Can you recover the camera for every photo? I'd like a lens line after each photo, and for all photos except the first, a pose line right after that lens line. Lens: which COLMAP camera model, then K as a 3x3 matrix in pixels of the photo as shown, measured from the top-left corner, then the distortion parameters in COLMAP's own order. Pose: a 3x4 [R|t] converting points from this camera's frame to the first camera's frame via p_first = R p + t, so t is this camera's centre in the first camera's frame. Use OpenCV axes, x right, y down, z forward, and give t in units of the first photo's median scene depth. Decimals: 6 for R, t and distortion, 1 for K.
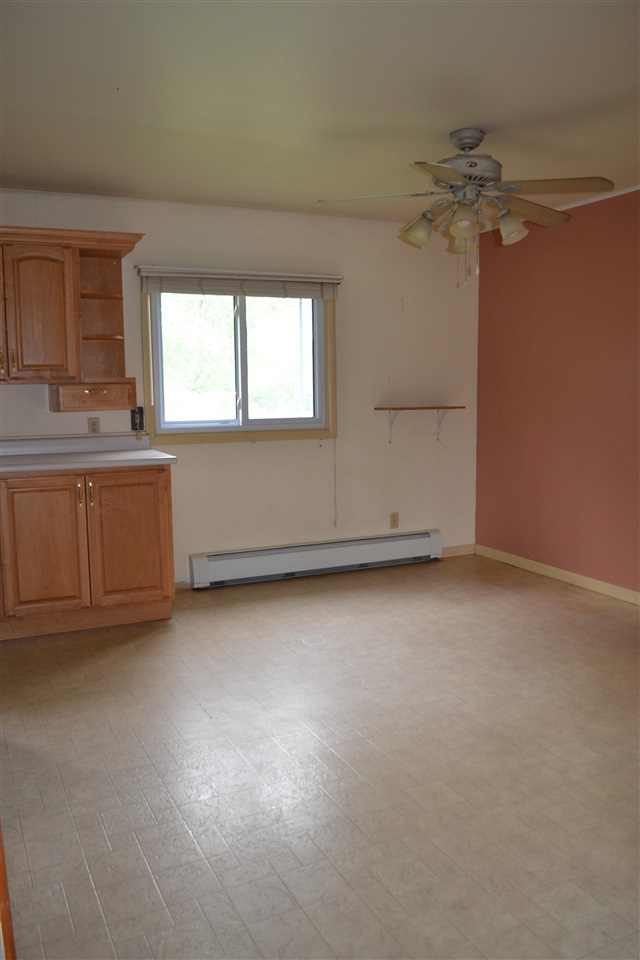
lens RADIAL K [[769.0, 0, 300.4], [0, 769.0, 480.8], [0, 0, 1]] dist [-0.052962, -0.001378]
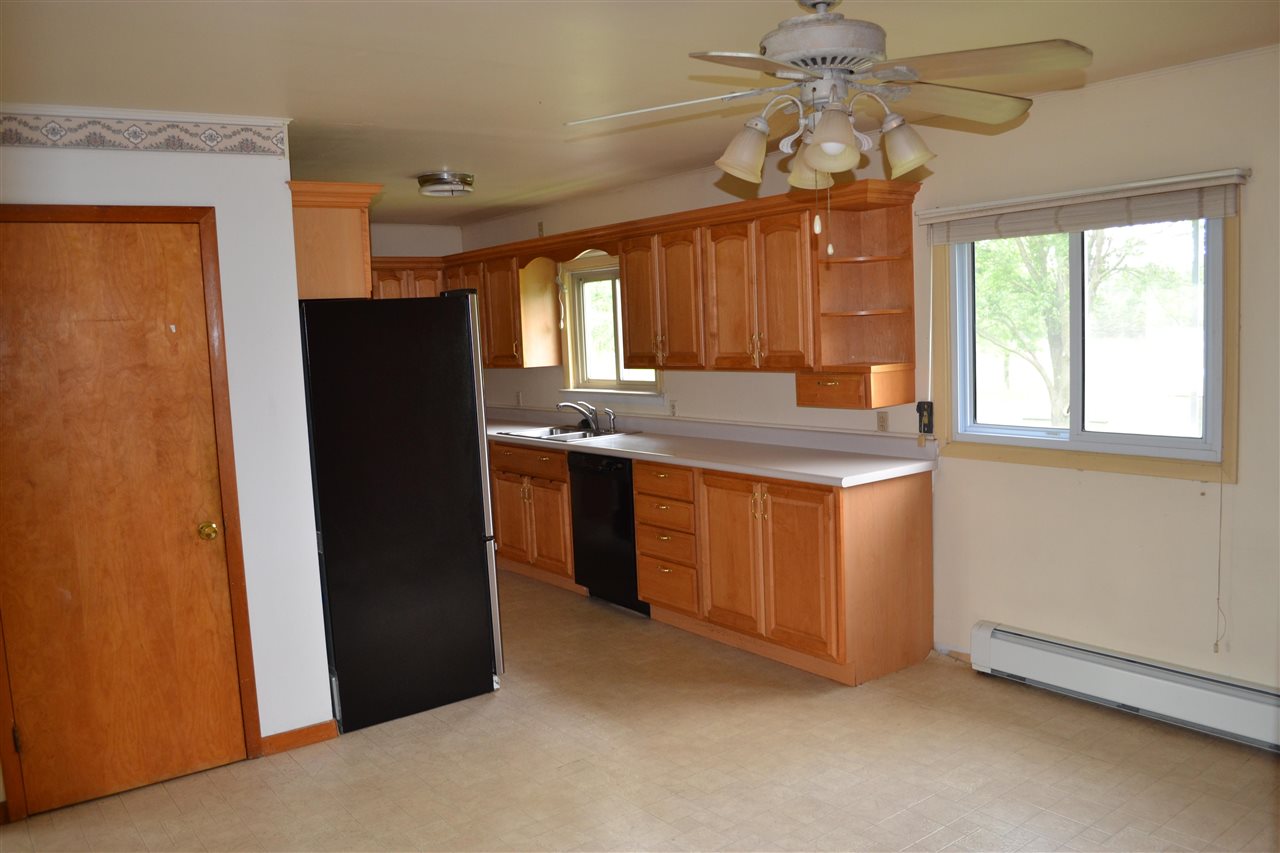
lens RADIAL K [[1025.4, 0, 640.0], [0, 1025.4, 426.5], [0, 0, 1]] dist [-0.052962, -0.001378]
pose [[0.209123, 0.101024, -0.972657, 0.654521], [-0.072629, 0.993507, 0.087574, -0.132076], [0.975188, 0.052329, 0.215103, 0.497967]]
